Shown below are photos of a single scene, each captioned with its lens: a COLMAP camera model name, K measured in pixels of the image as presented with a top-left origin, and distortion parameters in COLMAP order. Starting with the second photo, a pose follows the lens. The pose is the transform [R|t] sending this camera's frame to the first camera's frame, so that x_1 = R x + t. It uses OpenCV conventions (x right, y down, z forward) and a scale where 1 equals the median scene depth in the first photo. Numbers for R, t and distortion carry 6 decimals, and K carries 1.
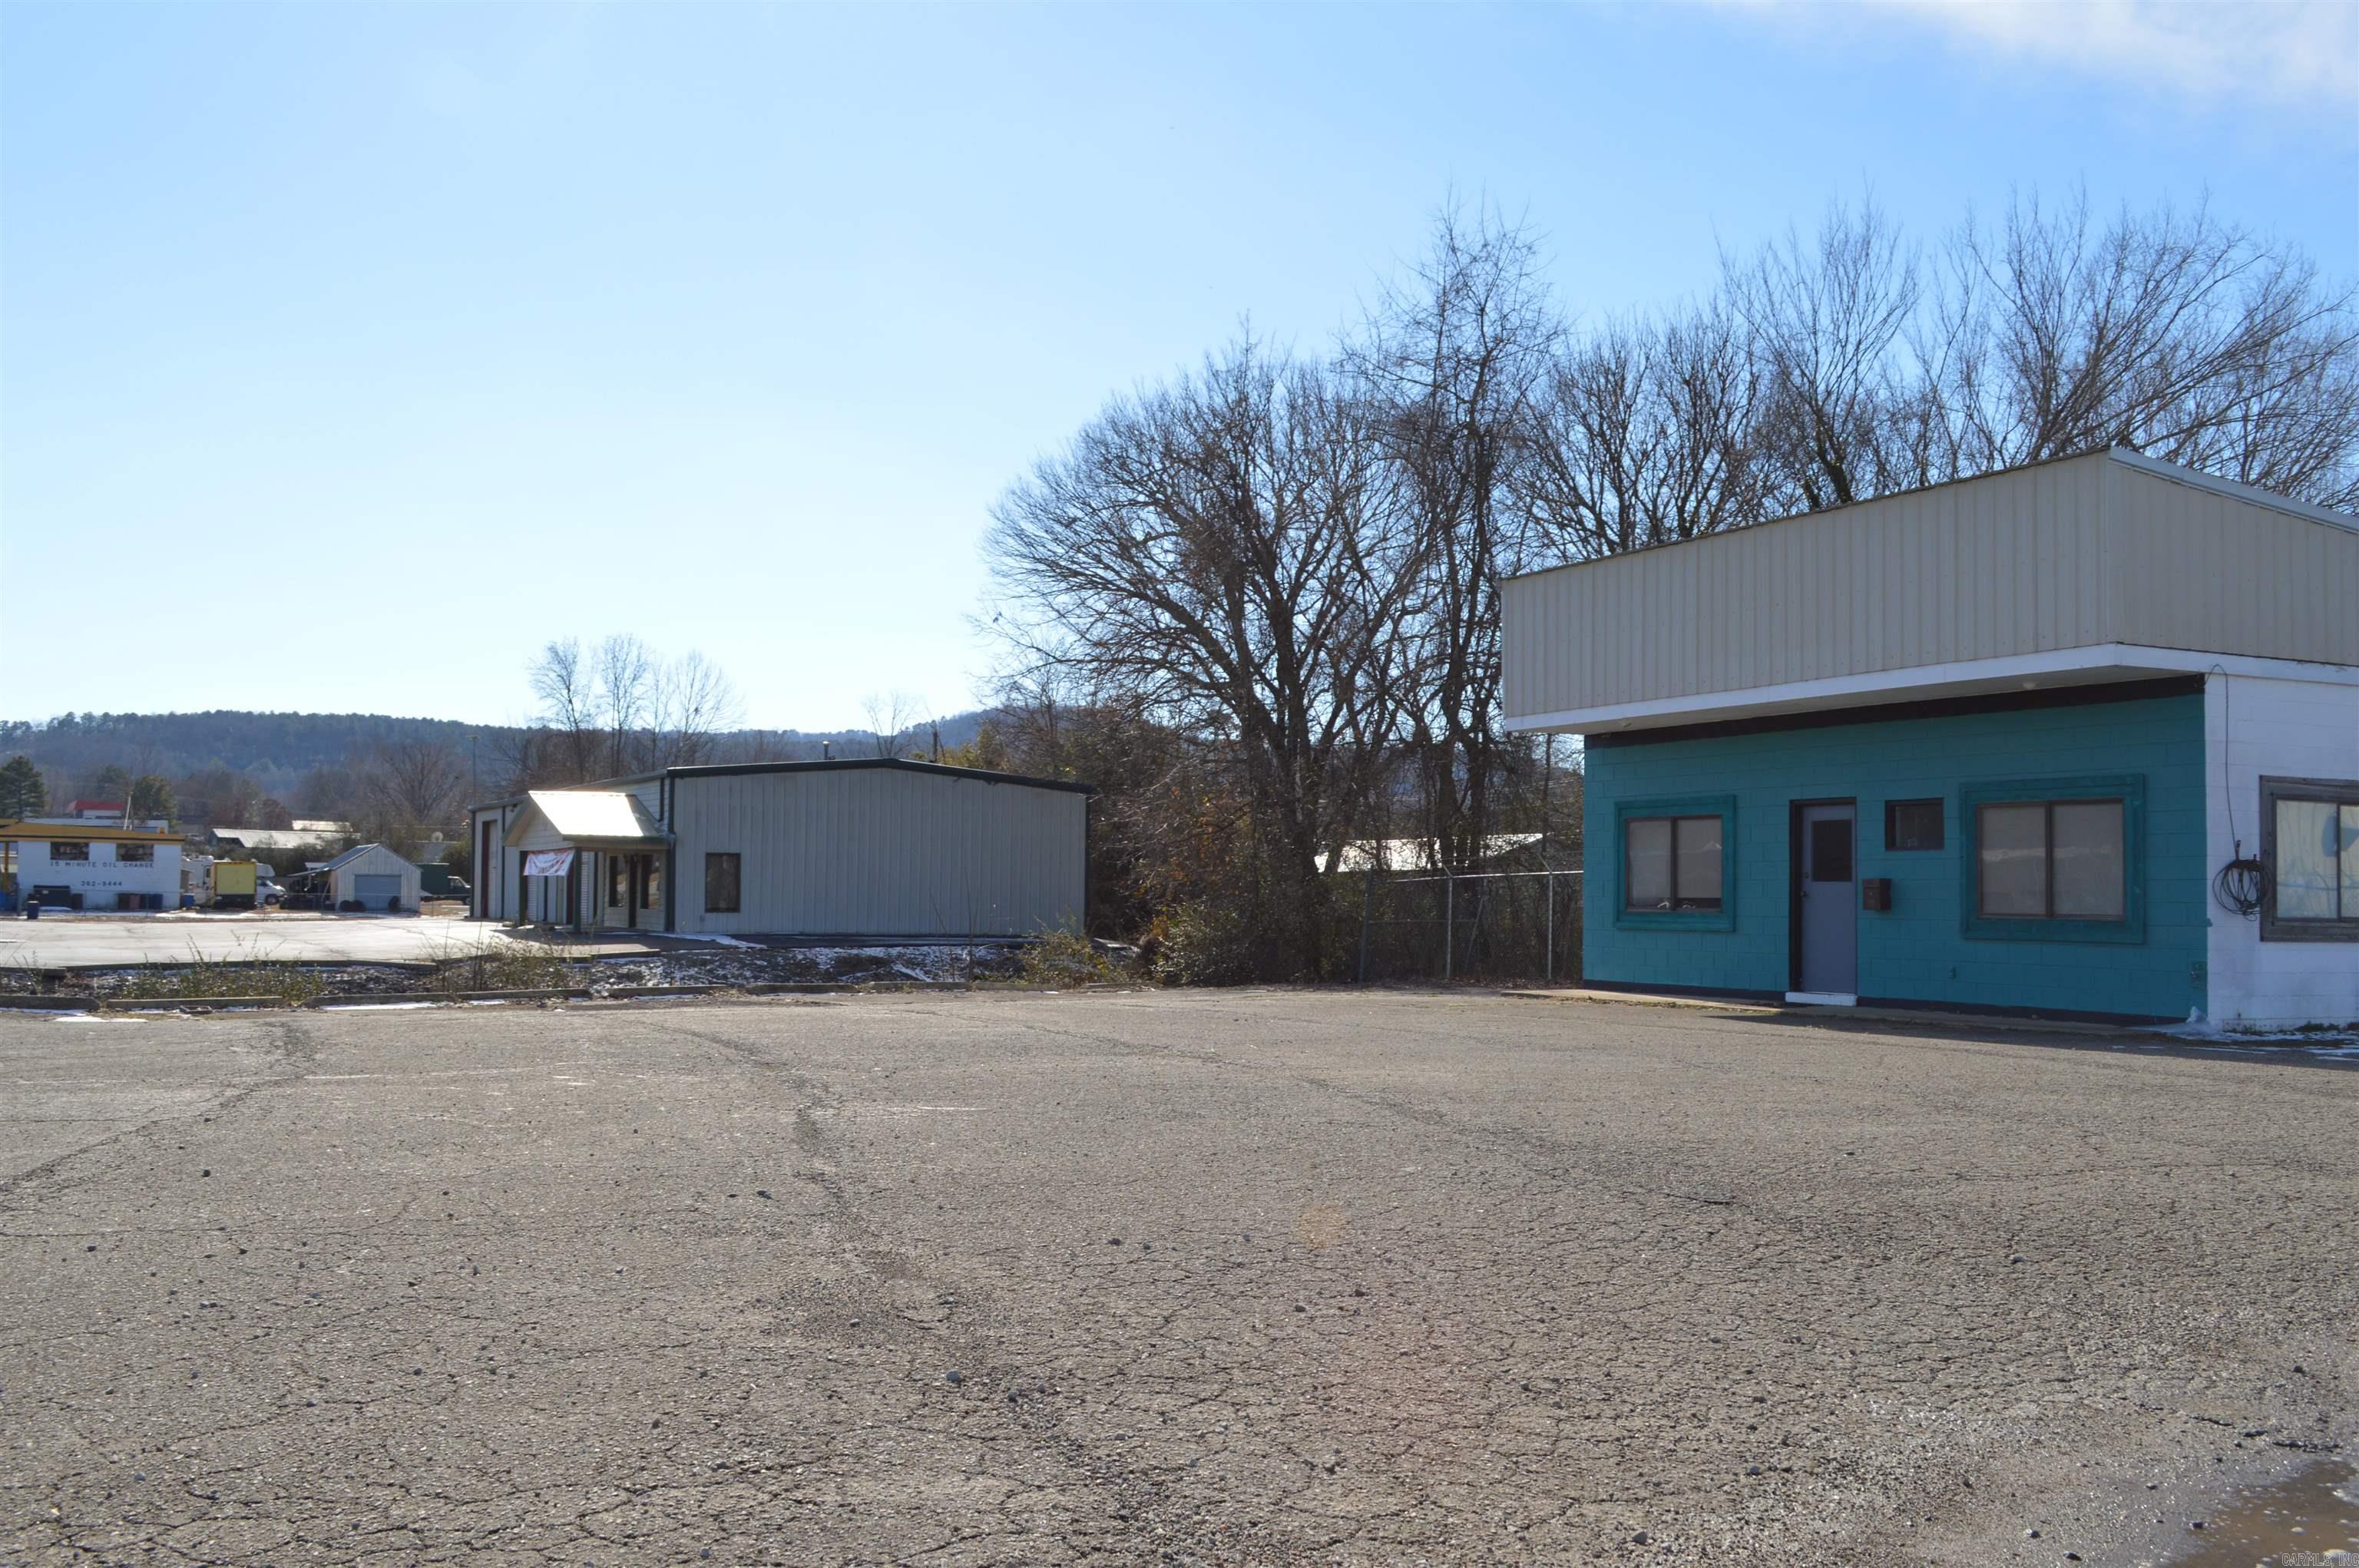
lens RADIAL K [[2180.2, 0, 1162.4], [0, 2180.2, 802.6], [0, 0, 1]] dist [-0.020220, -0.004970]
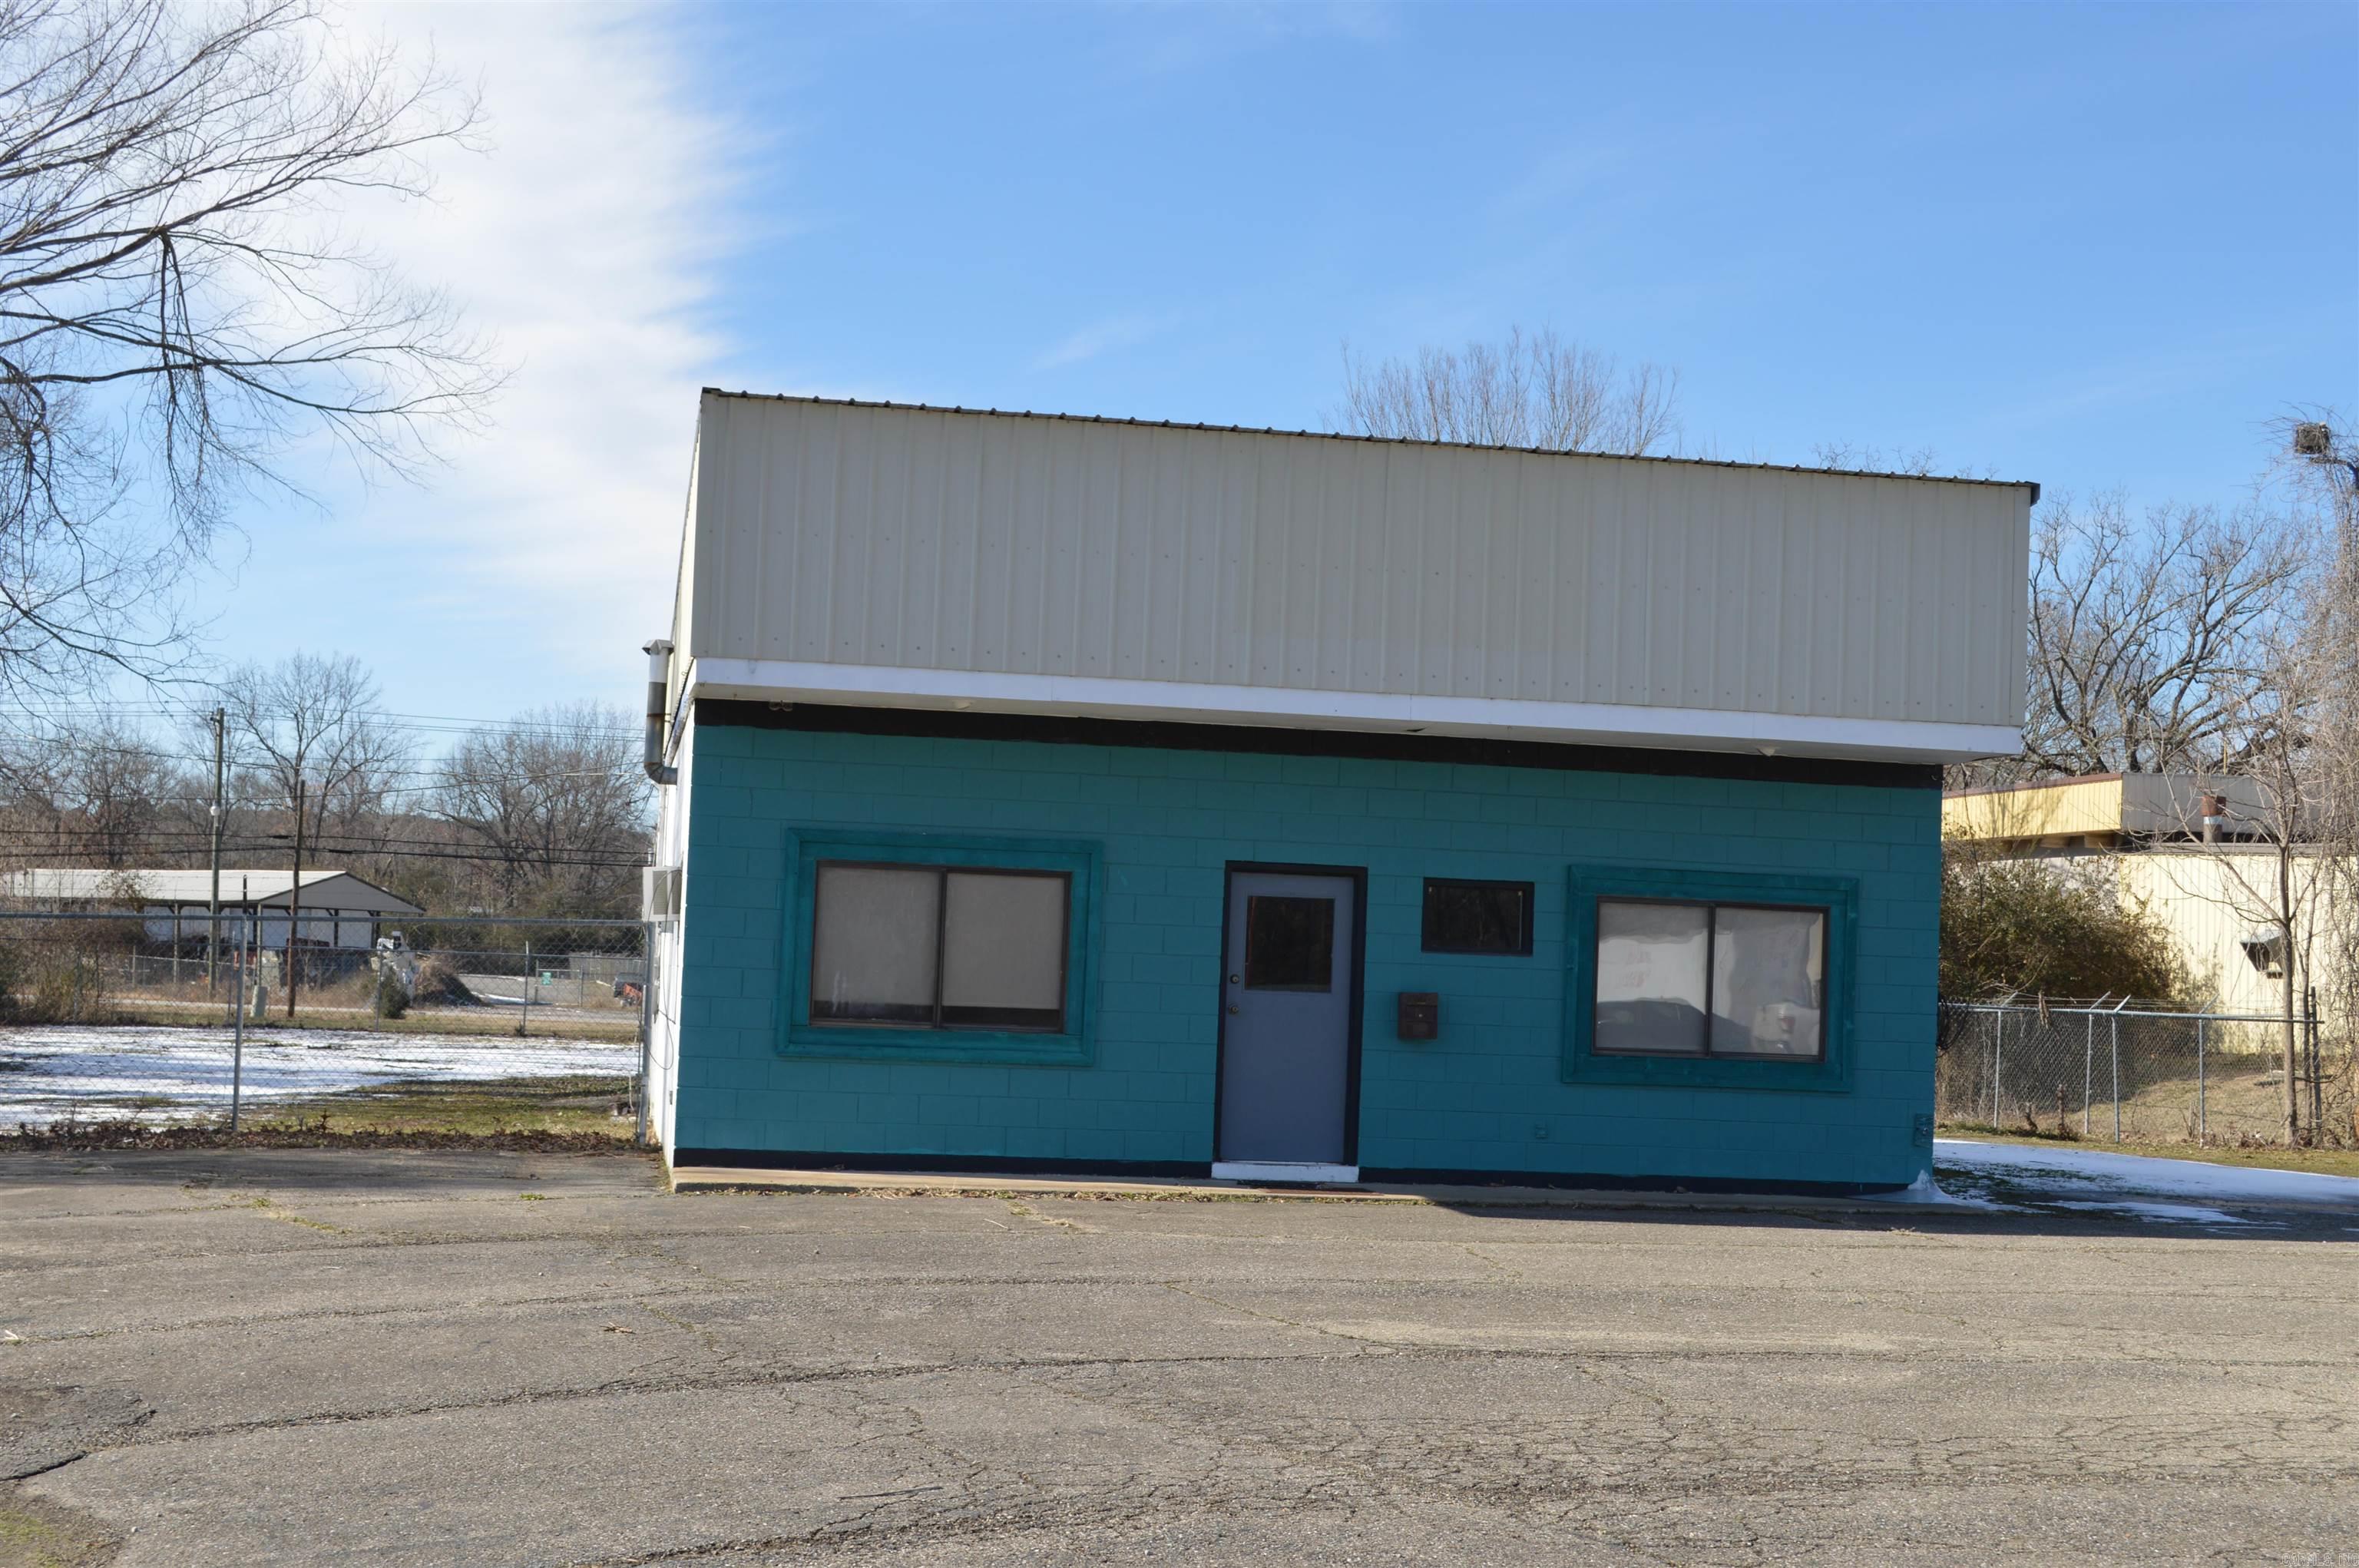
lens RADIAL K [[2976.4, 0, 1183.0], [0, 2976.4, 863.3], [0, 0, 1]] dist [-0.015352, -0.017423]
pose [[0.266533, 0.053059, 0.962364, -0.321849], [-0.073472, 0.996697, -0.034603, 0.017888], [-0.961021, -0.061484, 0.269551, 0.455088]]
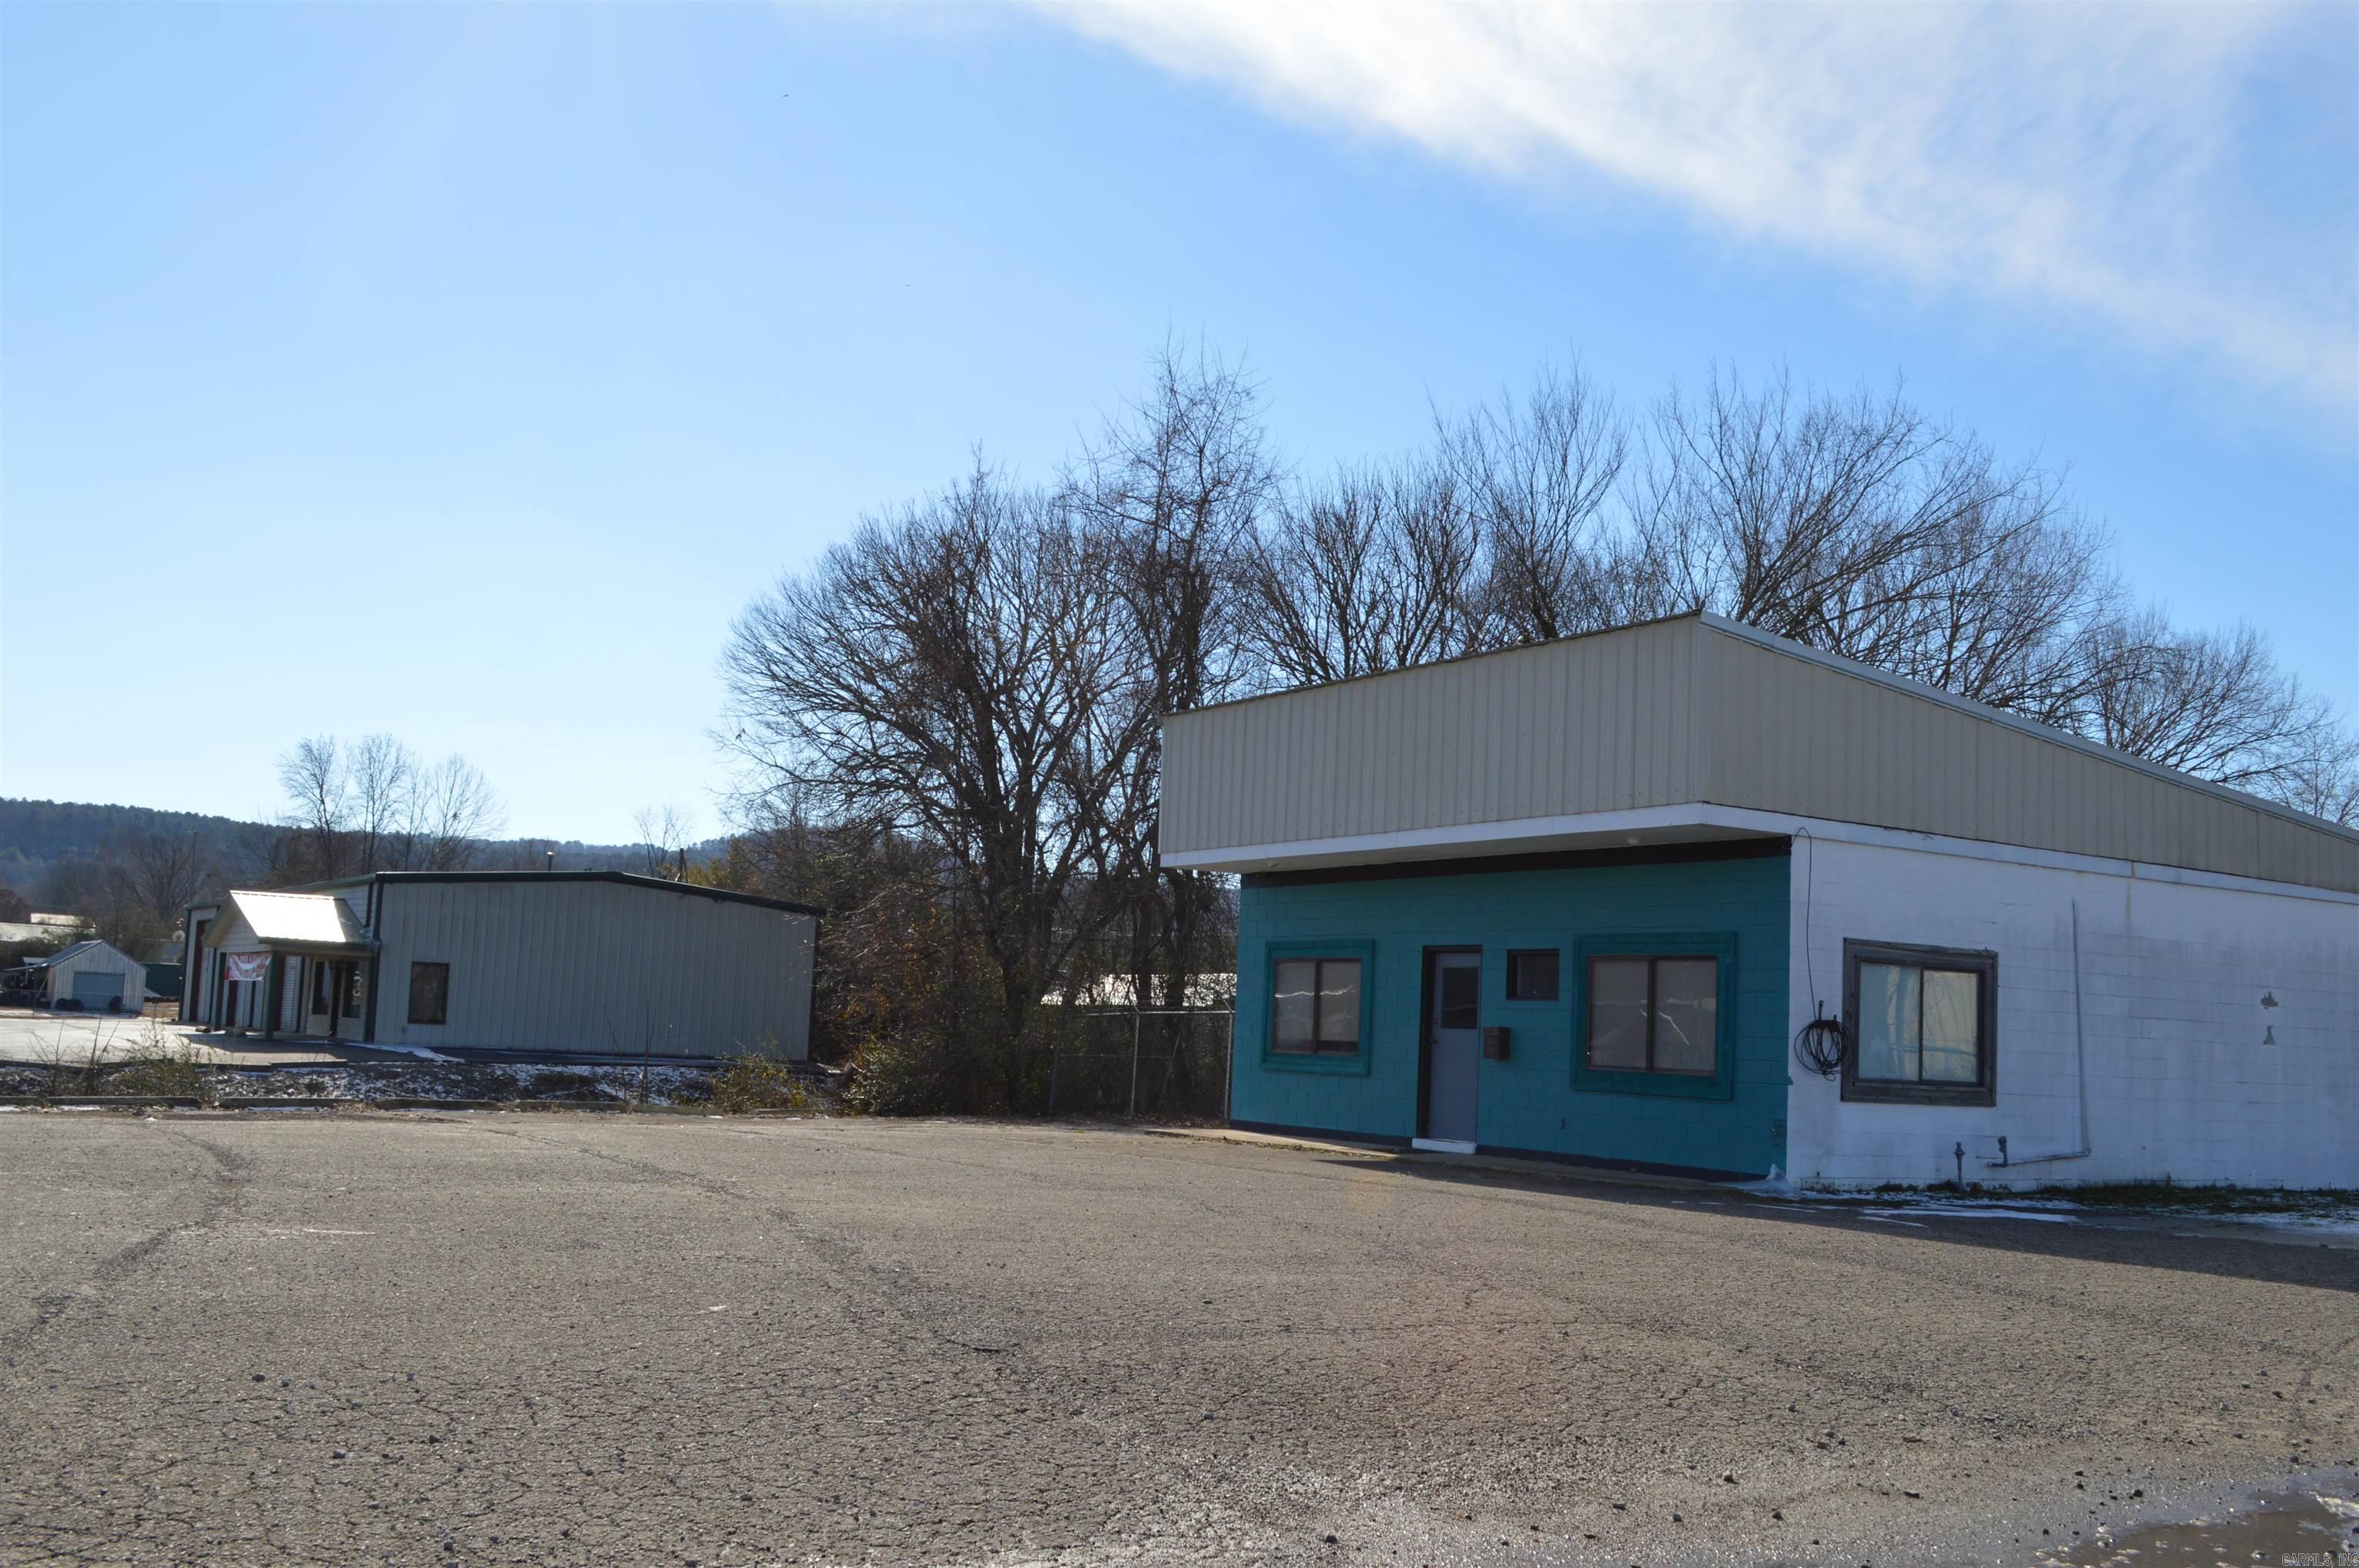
lens RADIAL K [[2180.2, 0, 1162.4], [0, 2180.2, 802.6], [0, 0, 1]] dist [-0.020220, -0.004970]
pose [[0.994669, 0.043259, 0.093610, 0.041781], [-0.037560, 0.997381, -0.061802, -0.000307], [-0.096039, 0.057957, 0.993689, 0.004168]]
